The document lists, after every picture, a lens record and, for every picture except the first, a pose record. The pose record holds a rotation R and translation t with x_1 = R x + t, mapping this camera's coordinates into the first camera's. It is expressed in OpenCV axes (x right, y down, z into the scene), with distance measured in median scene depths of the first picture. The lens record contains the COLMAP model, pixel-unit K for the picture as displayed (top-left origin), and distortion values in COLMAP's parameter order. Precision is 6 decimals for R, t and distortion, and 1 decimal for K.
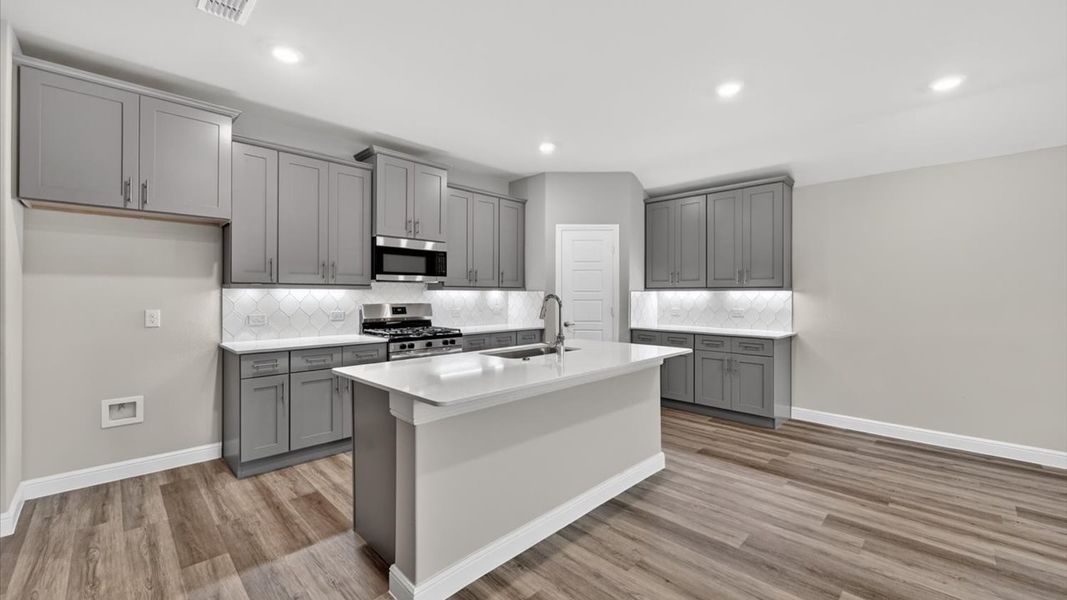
lens RADIAL K [[422.3, 0, 532.0], [0, 422.3, 294.3], [0, 0, 1]] dist [0.000042, 0.000655]
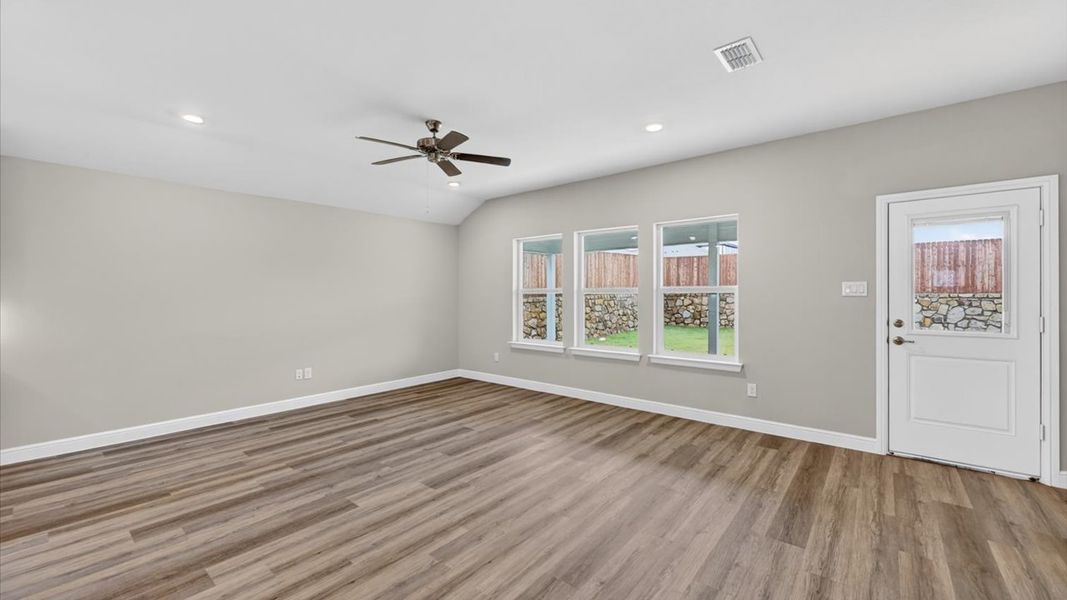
lens RADIAL K [[422.3, 0, 540.9], [0, 422.3, 298.7], [0, 0, 1]] dist [0.000042, 0.000655]
pose [[-0.102356, -0.007489, 0.994720, -0.211151], [0.000470, 0.999971, 0.007577, -0.004824], [-0.994748, 0.001243, -0.102350, 0.114993]]
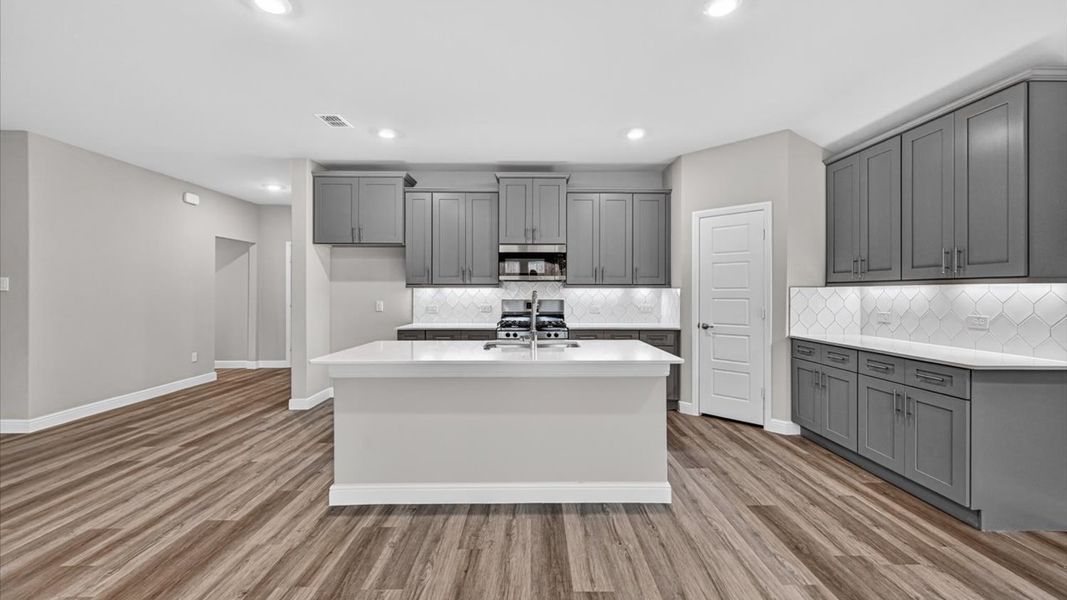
lens RADIAL K [[422.3, 0, 539.5], [0, 422.3, 291.8], [0, 0, 1]] dist [0.000042, 0.000655]
pose [[0.714450, -0.000430, -0.699686, 0.568859], [0.000499, 1.000000, -0.000105, 0.000773], [0.699686, -0.000274, 0.714451, 0.191029]]
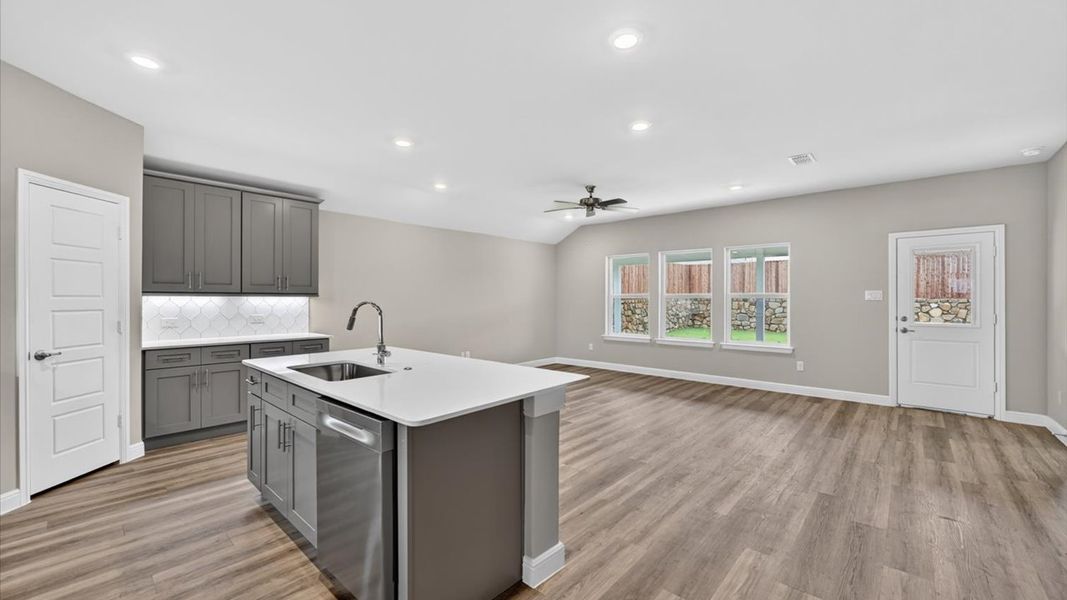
lens RADIAL K [[422.3, 0, 538.6], [0, 422.3, 299.9], [0, 0, 1]] dist [0.000042, 0.000655]
pose [[-0.061064, -0.000825, 0.998133, -0.653394], [-0.002395, 0.999997, 0.000680, -0.003764], [-0.998131, -0.002349, -0.061066, 0.497162]]
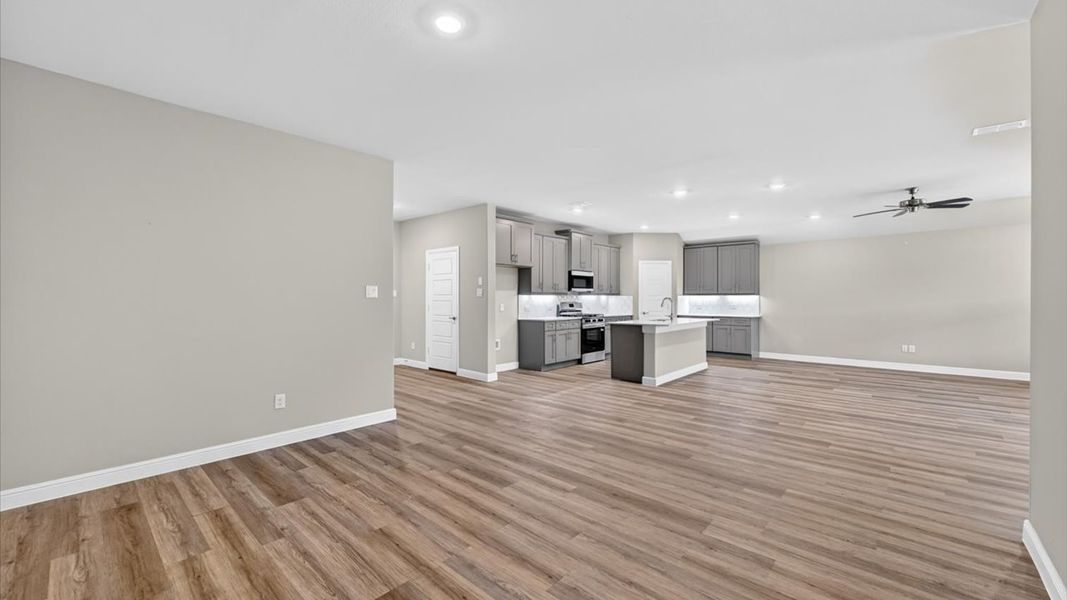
lens RADIAL K [[422.3, 0, 535.6], [0, 422.3, 296.6], [0, 0, 1]] dist [0.000042, 0.000655]
pose [[0.998322, -0.001404, 0.057893, -0.658511], [0.001443, 0.999999, -0.000635, -0.003525], [-0.057892, 0.000717, 0.998323, -1.104786]]
